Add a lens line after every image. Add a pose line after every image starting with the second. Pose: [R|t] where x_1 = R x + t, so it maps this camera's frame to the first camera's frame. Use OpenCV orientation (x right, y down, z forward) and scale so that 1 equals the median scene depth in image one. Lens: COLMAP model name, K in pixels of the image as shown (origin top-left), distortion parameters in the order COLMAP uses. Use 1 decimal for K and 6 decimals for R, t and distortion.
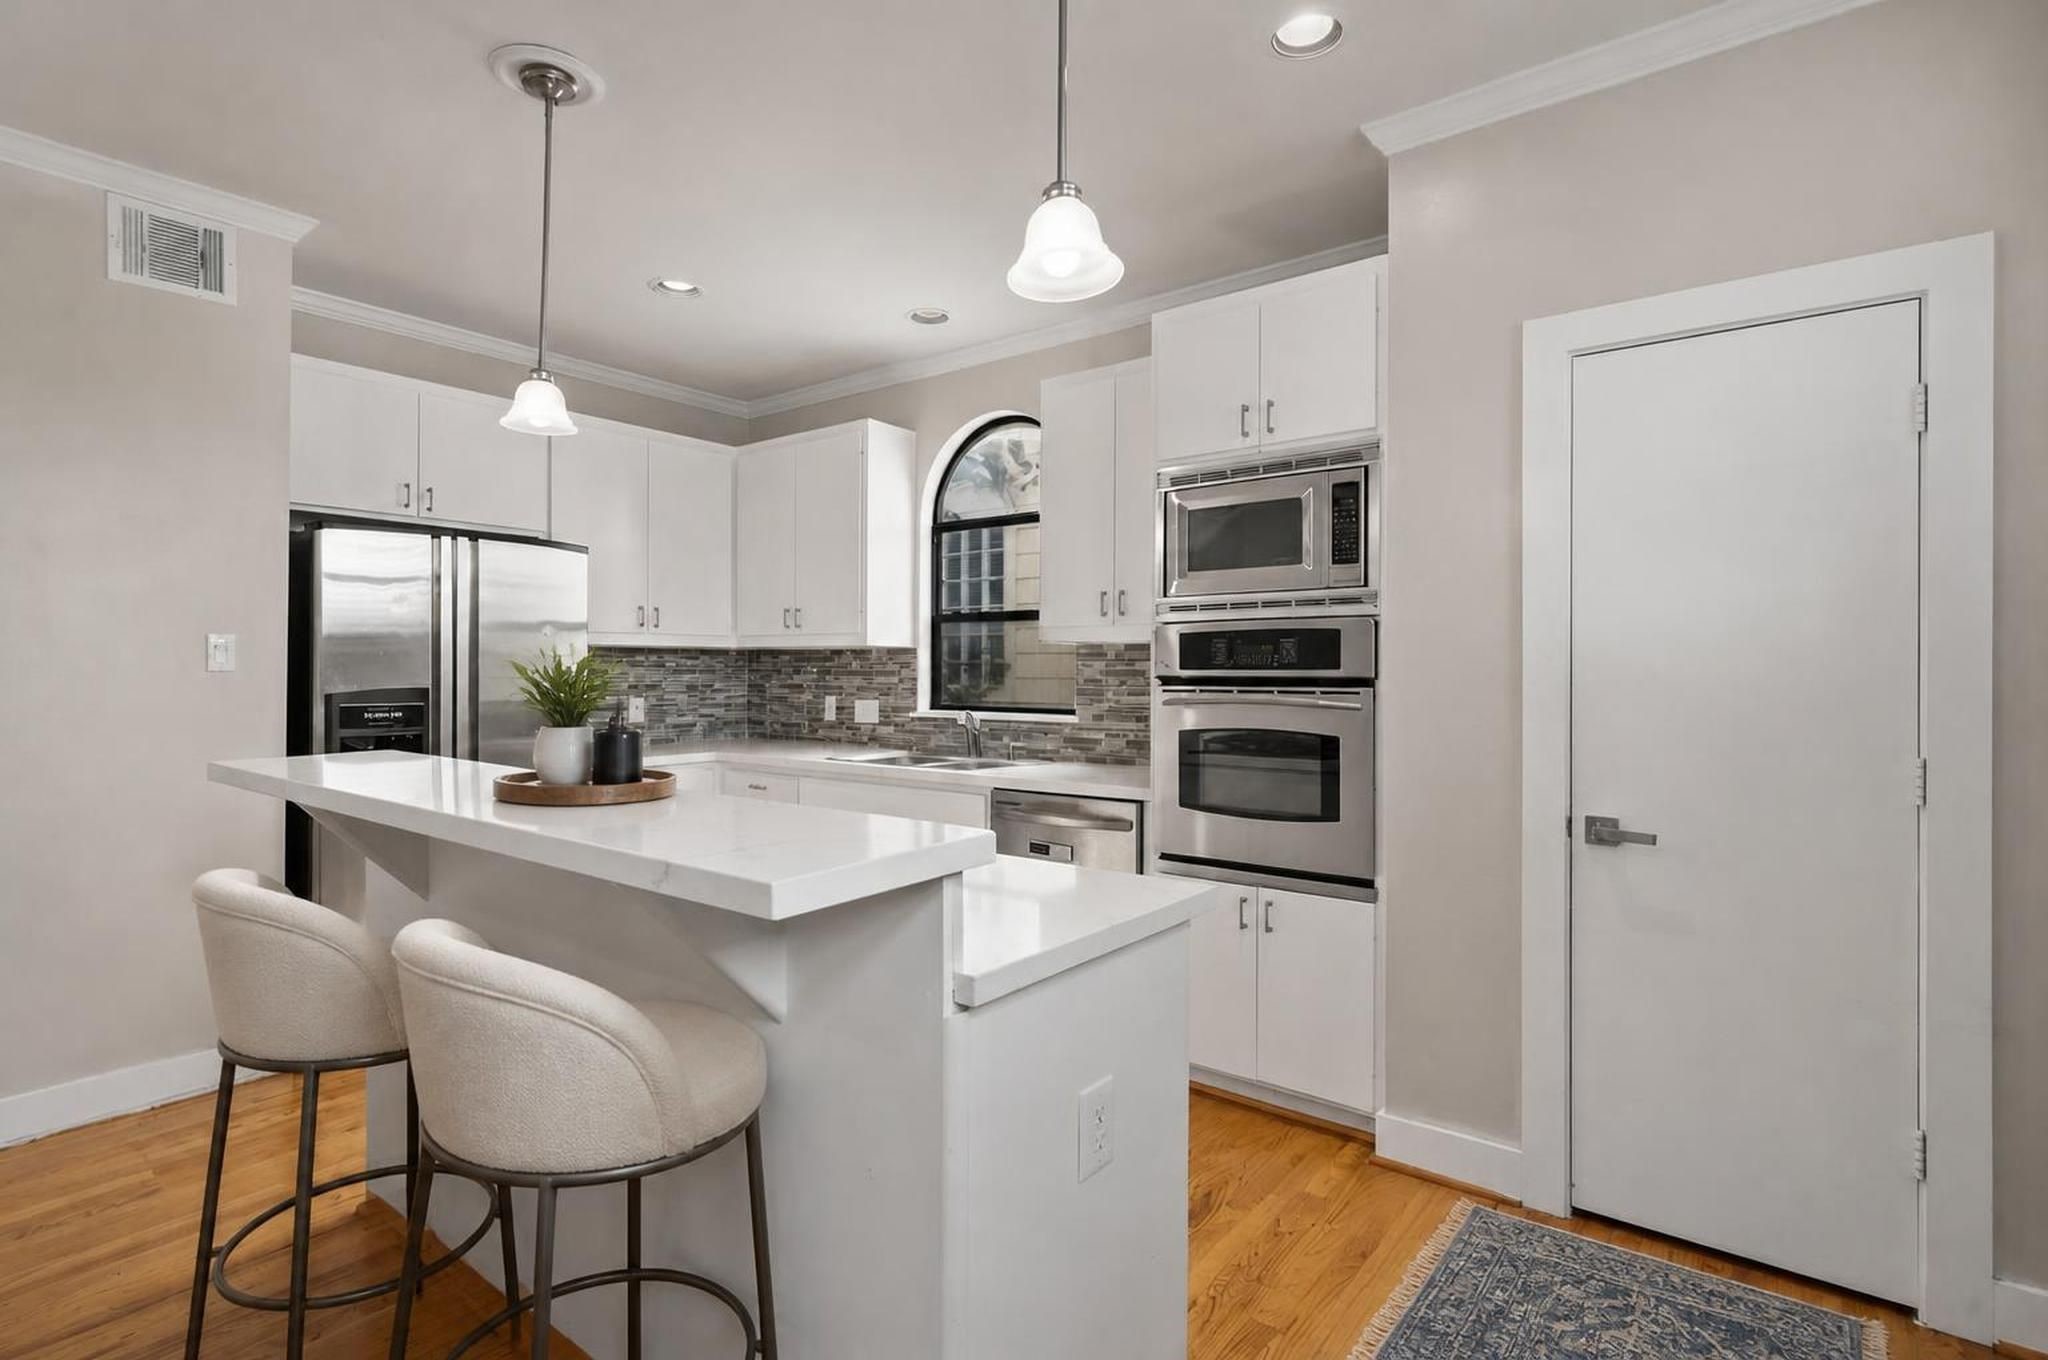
lens RADIAL K [[991.2, 0, 1024.0], [0, 991.2, 680.0], [0, 0, 1]] dist [0.002729, 0.000555]
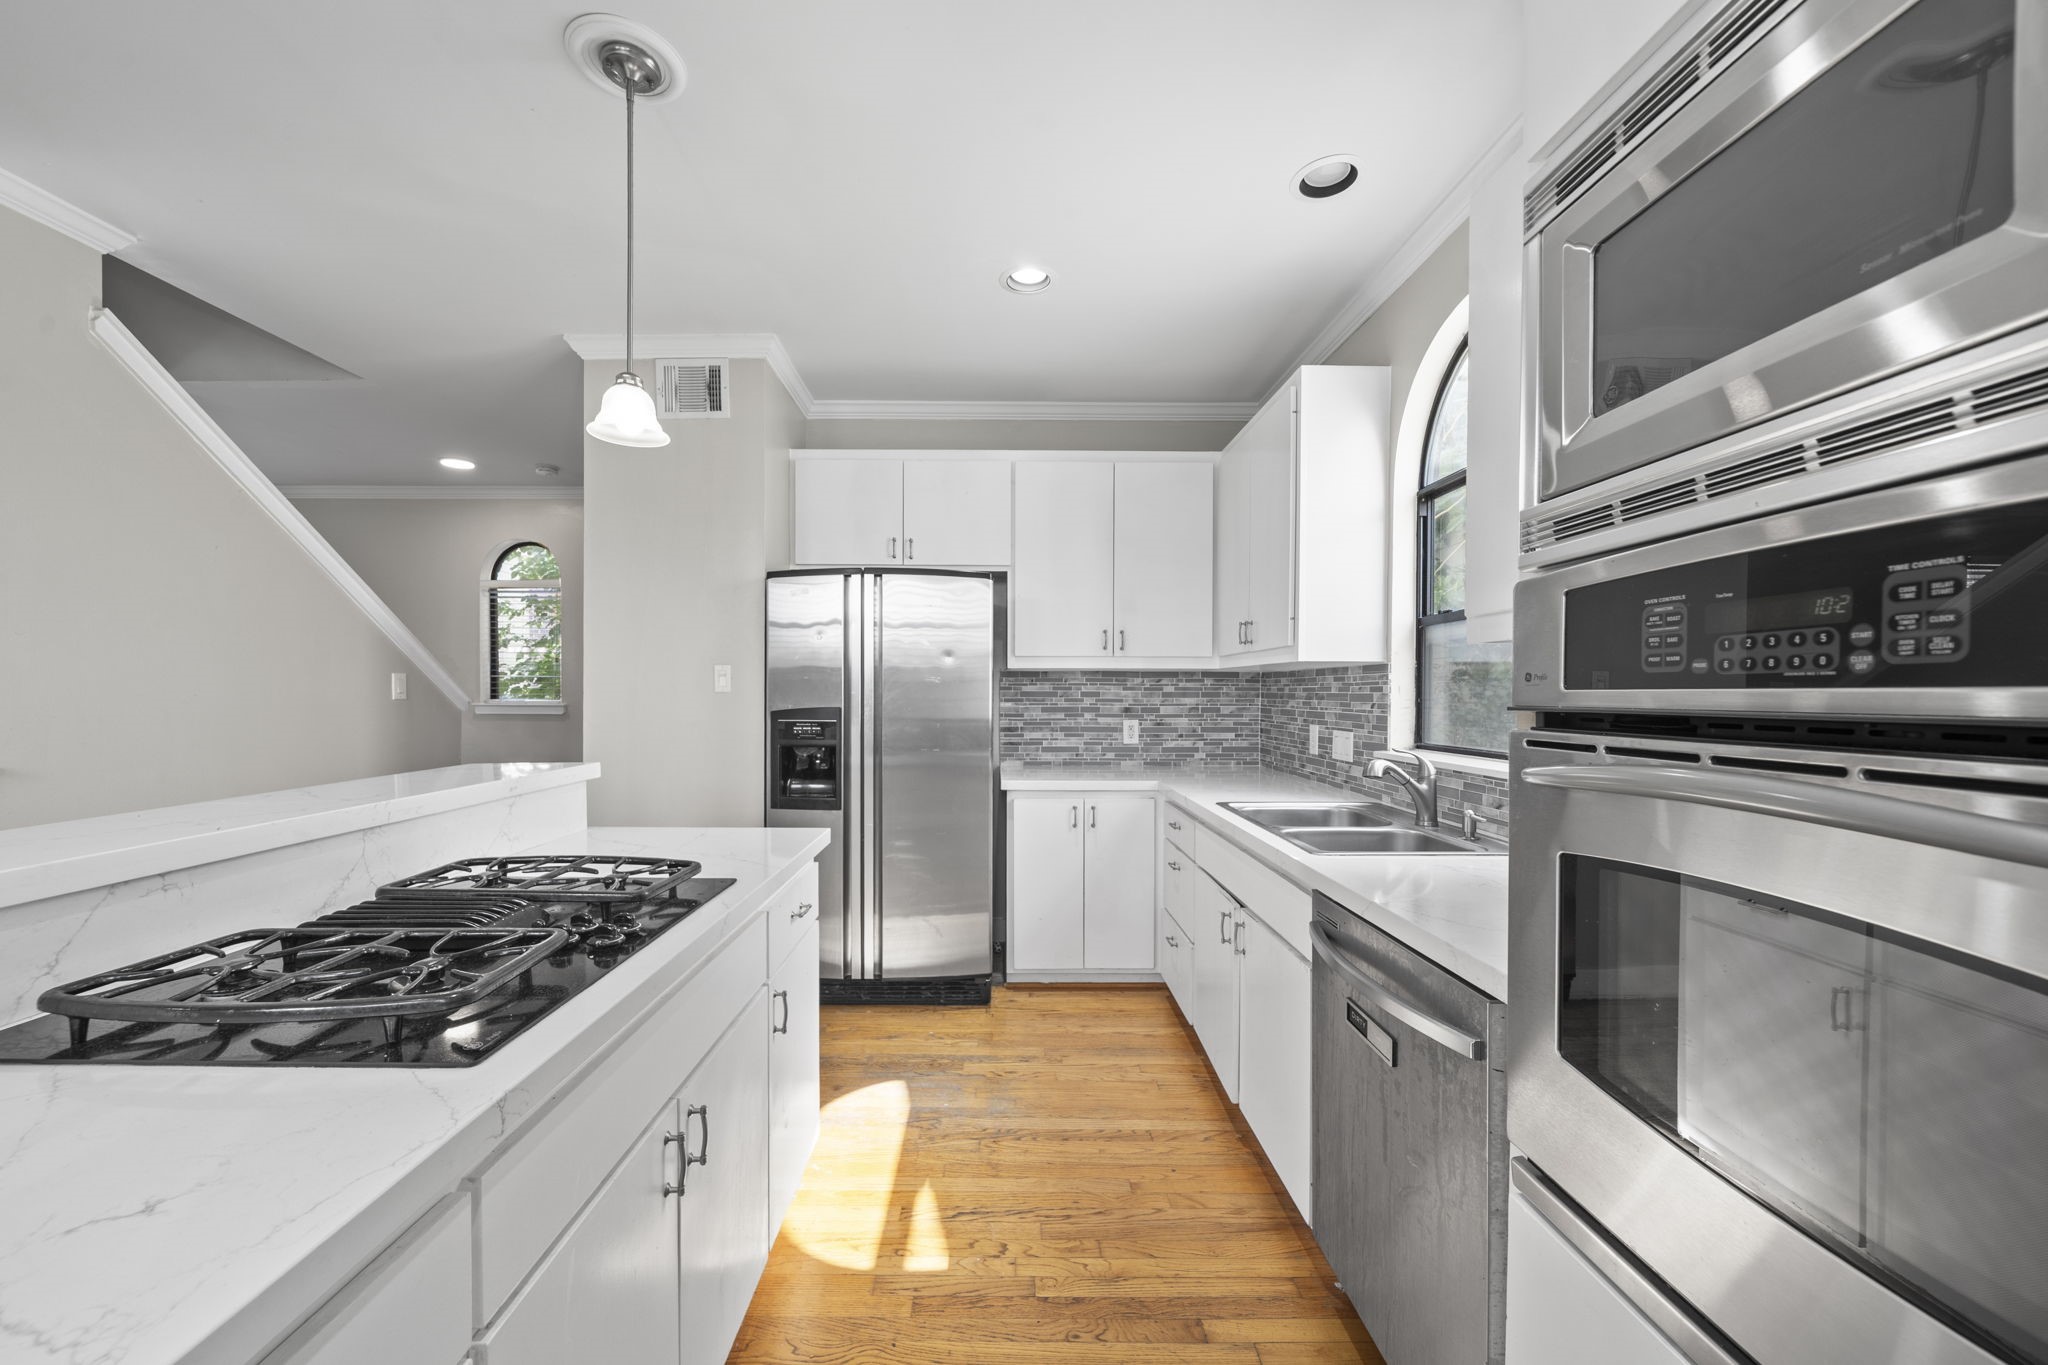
lens RADIAL K [[769.0, 0, 1015.3], [0, 769.0, 697.2], [0, 0, 1]] dist [-0.001098, -0.000004]
pose [[0.620989, 0.005985, -0.783797, 0.166094], [-0.011665, 0.999931, -0.001606, -0.003270], [0.783733, 0.010141, 0.621016, 0.433176]]
